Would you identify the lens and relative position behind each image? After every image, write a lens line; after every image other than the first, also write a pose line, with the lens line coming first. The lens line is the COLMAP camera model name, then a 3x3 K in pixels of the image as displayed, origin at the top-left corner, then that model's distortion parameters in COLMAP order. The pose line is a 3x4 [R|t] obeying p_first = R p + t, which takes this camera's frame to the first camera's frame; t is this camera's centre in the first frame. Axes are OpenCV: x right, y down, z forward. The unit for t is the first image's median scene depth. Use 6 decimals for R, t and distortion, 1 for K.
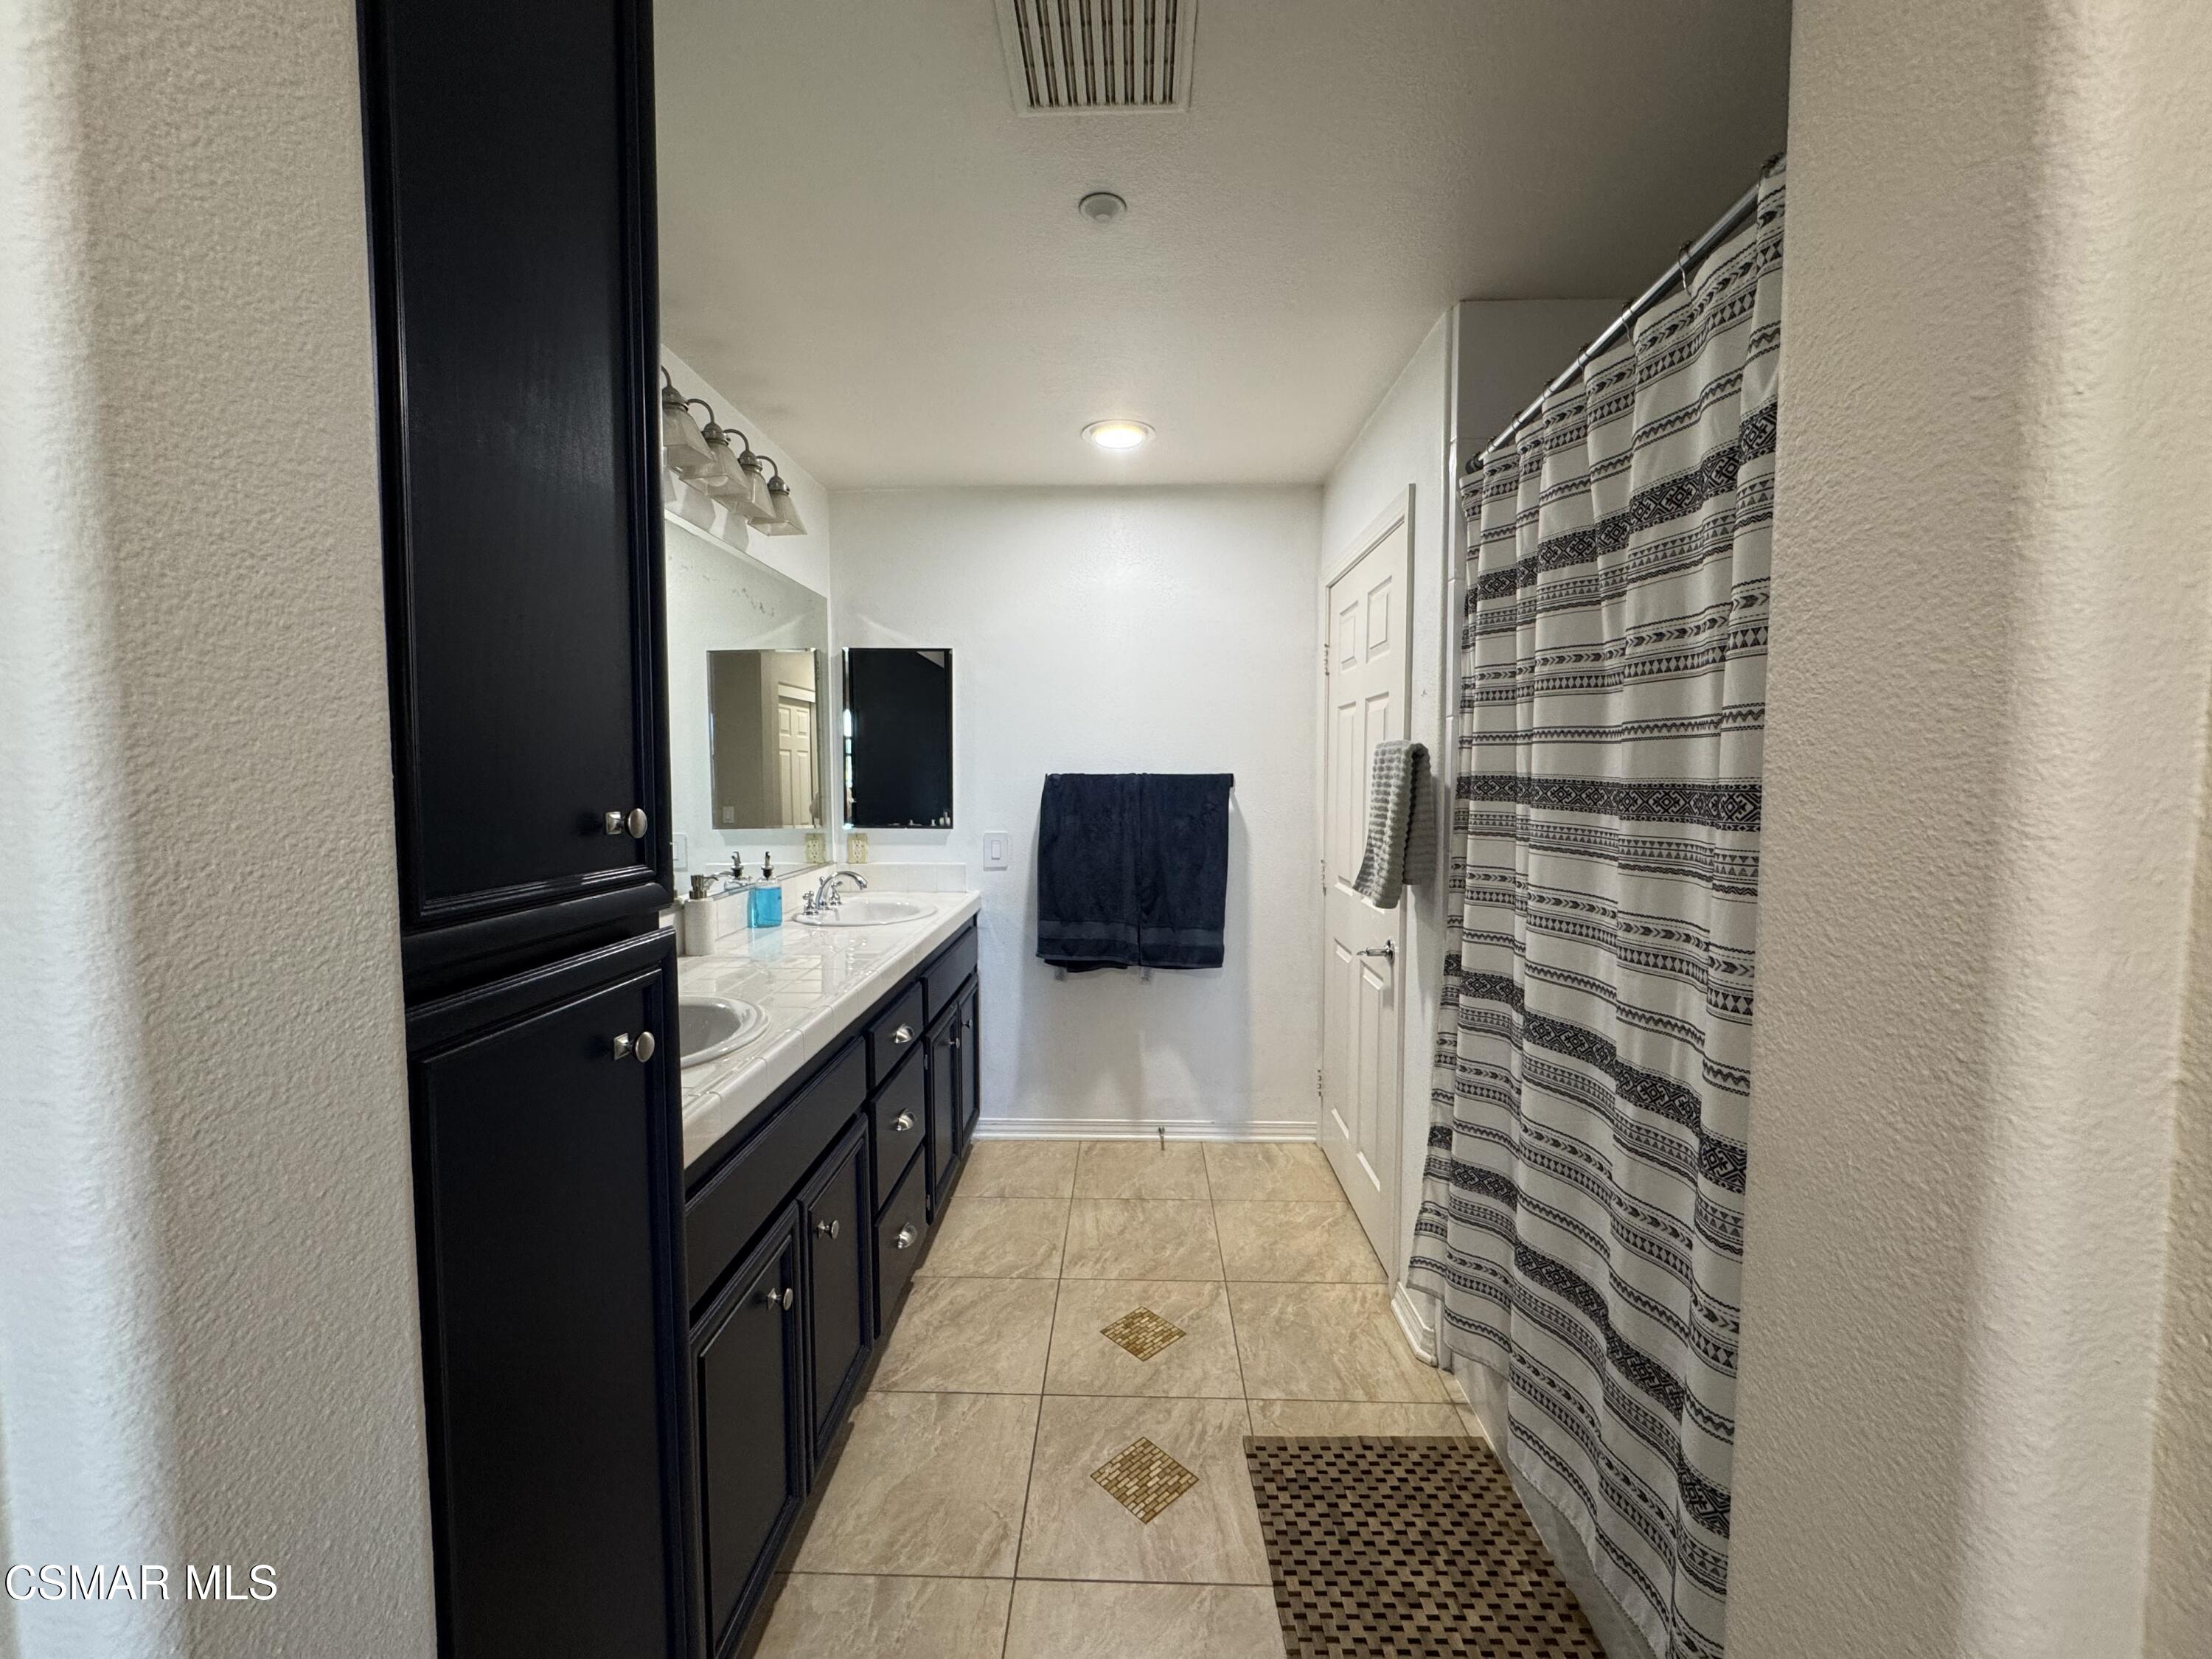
lens RADIAL K [[882.1, 0, 1097.4], [0, 882.1, 826.6], [0, 0, 1]] dist [-0.002809, 0.000592]
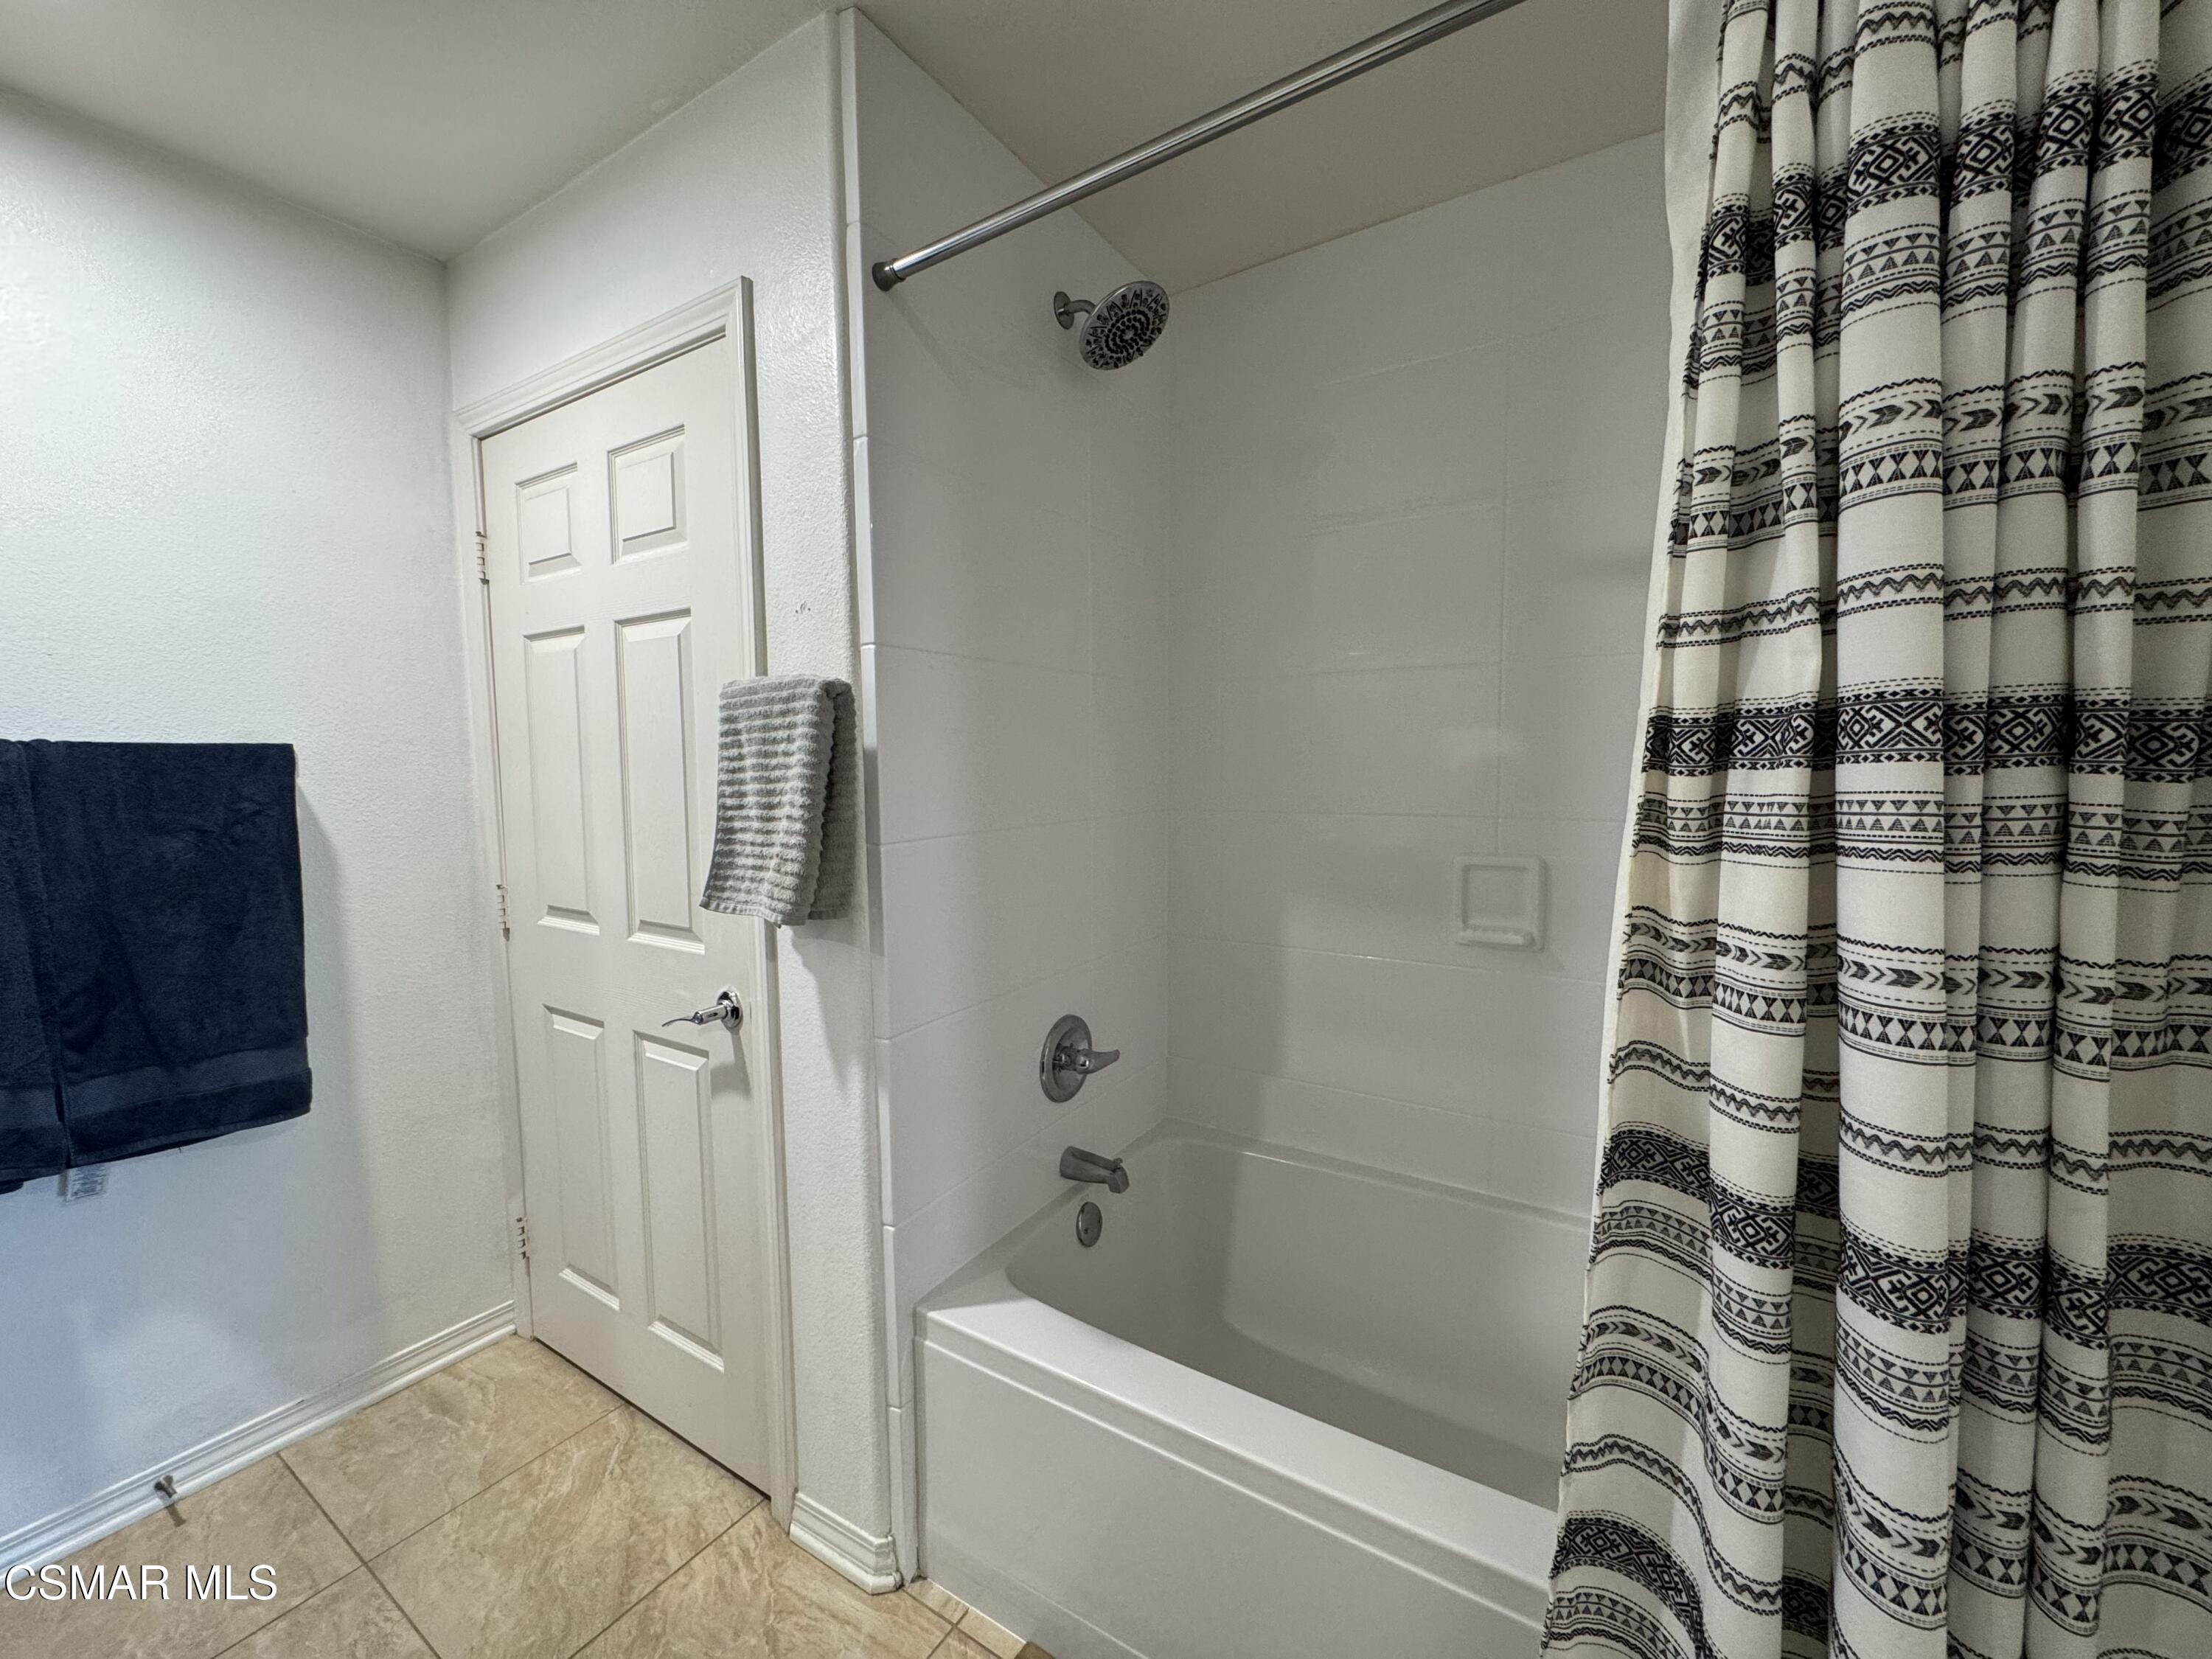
lens RADIAL K [[882.1, 0, 1098.0], [0, 882.1, 828.9], [0, 0, 1]] dist [-0.002809, 0.000592]
pose [[0.507766, -0.067536, 0.858844, -0.060152], [0.063599, 0.997141, 0.040809, -0.000053], [-0.859144, 0.033900, 0.510609, 0.321962]]
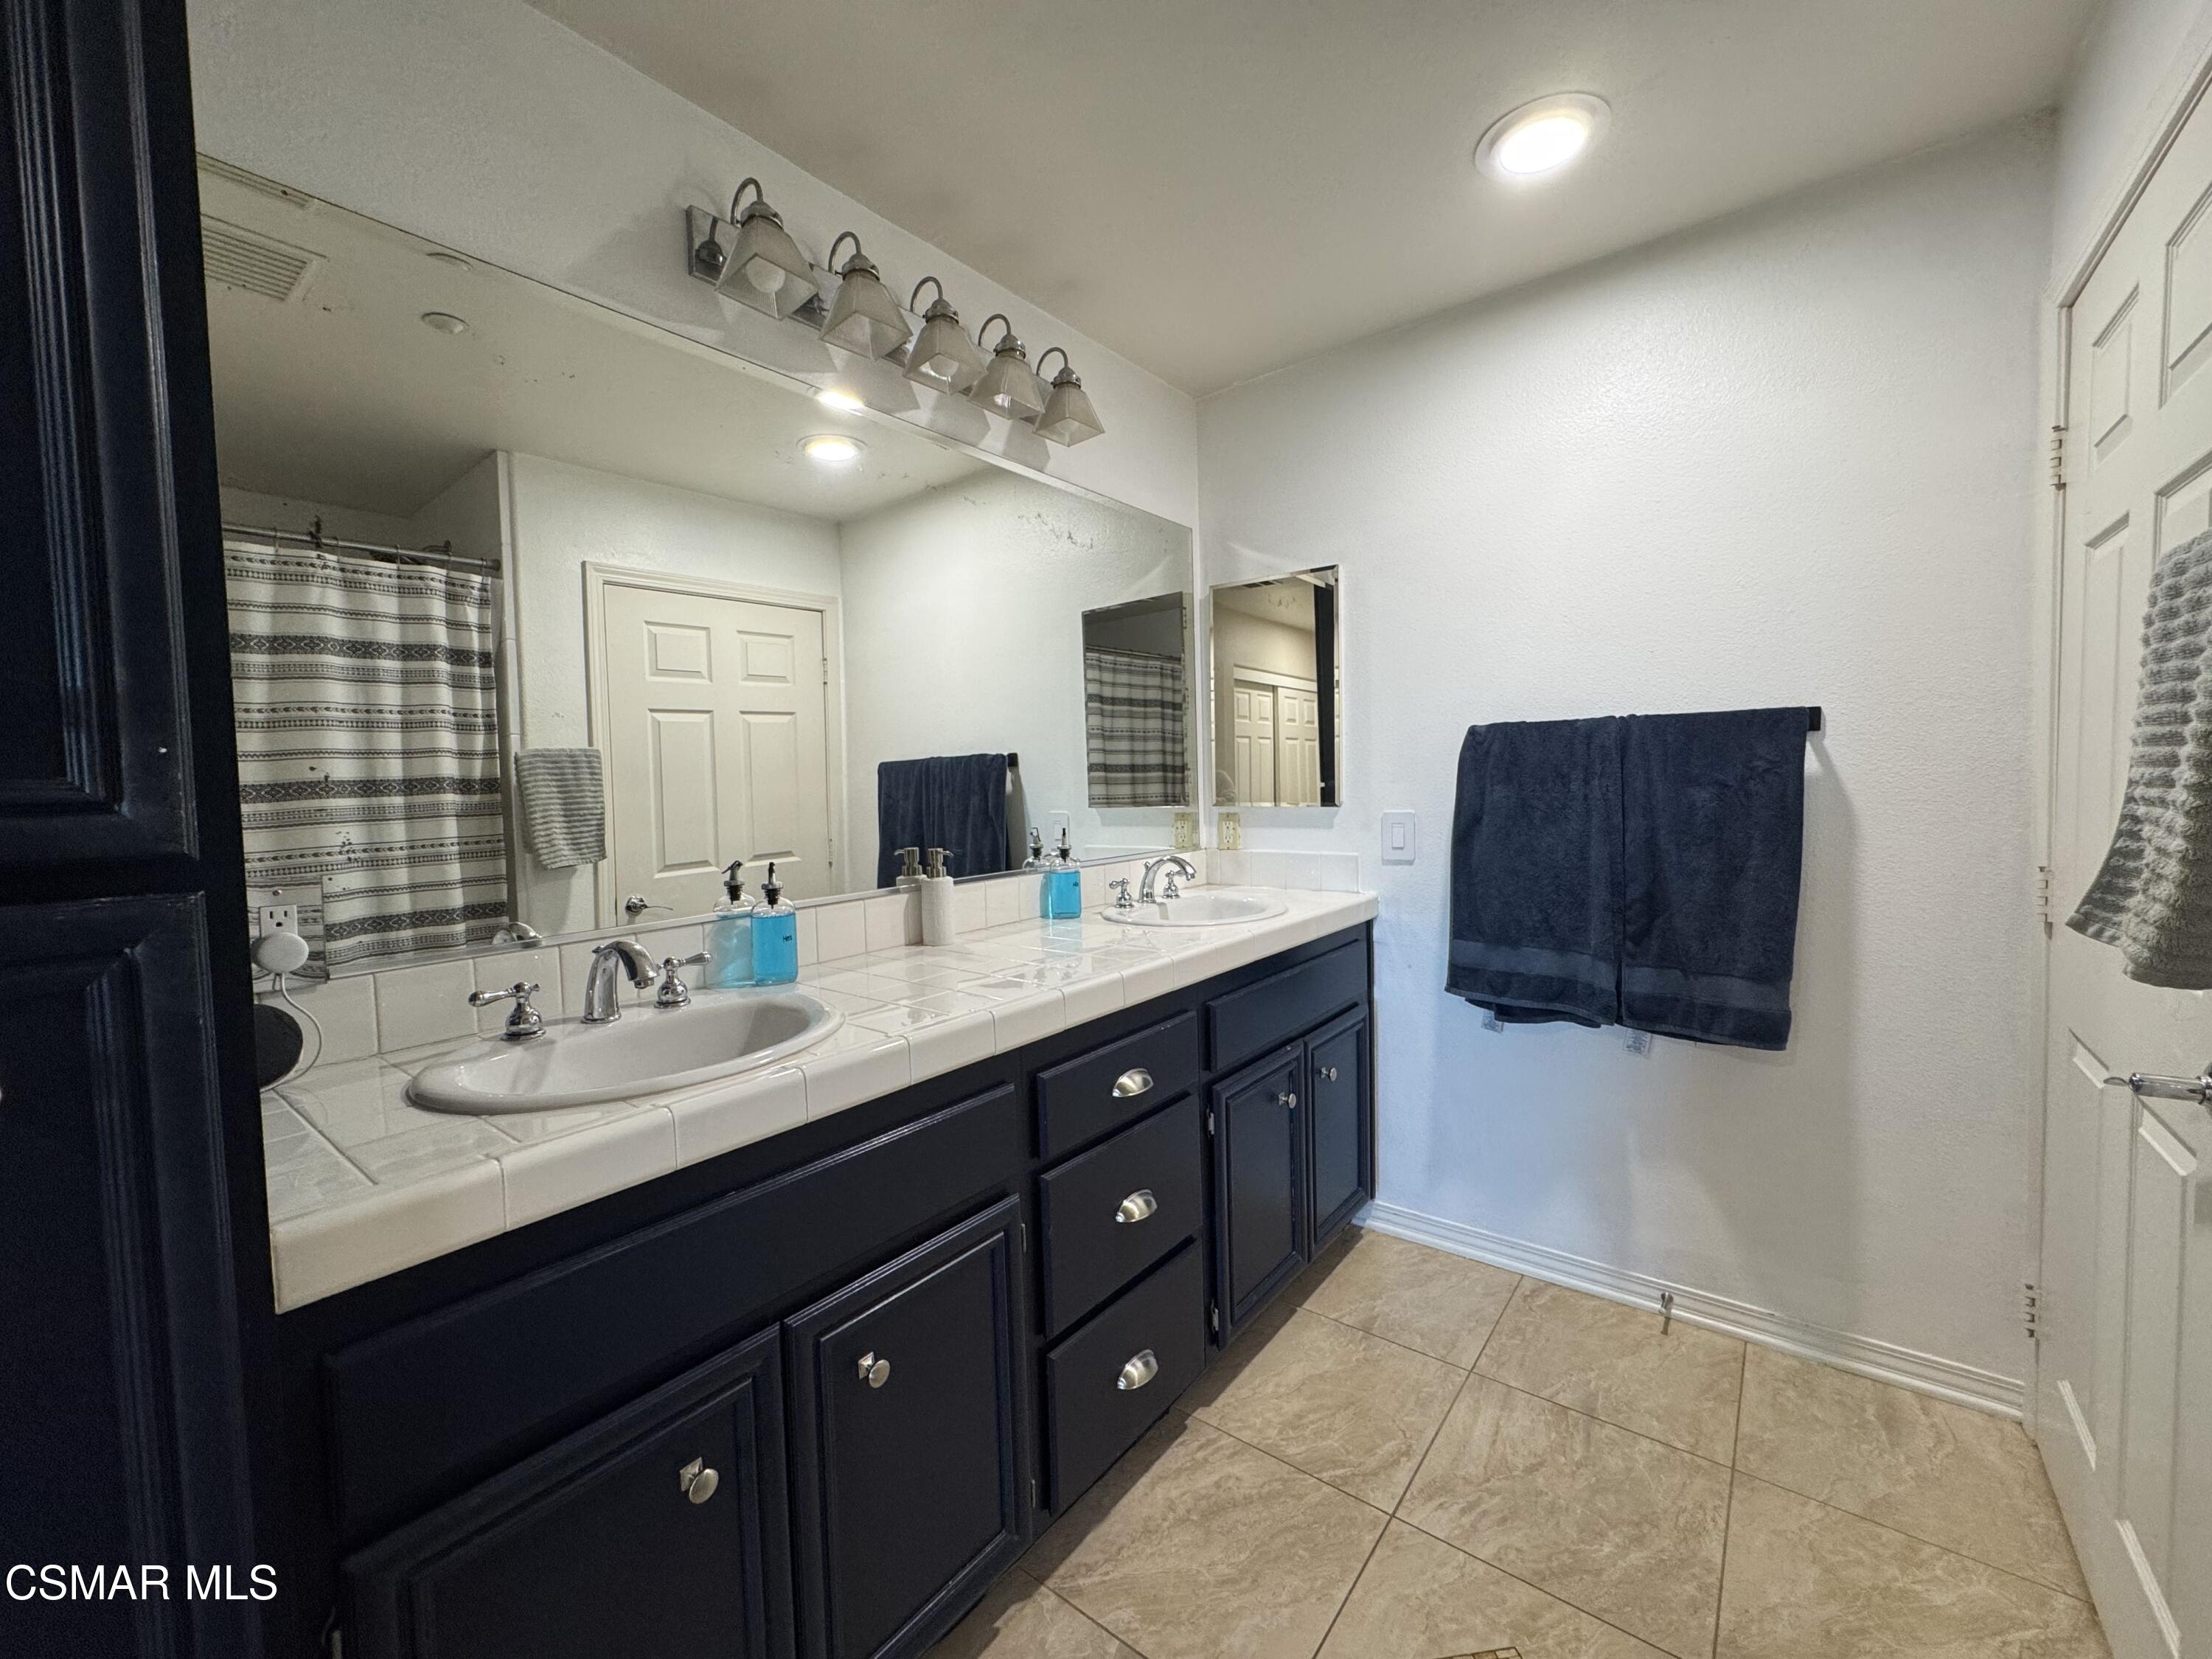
lens RADIAL K [[882.1, 0, 1101.5], [0, 882.1, 826.0], [0, 0, 1]] dist [-0.002809, 0.000592]
pose [[0.808845, 0.011425, -0.587911, 0.117704], [-0.011678, 0.999926, 0.003366, 0.019646], [0.587906, 0.004143, 0.808919, 0.289071]]
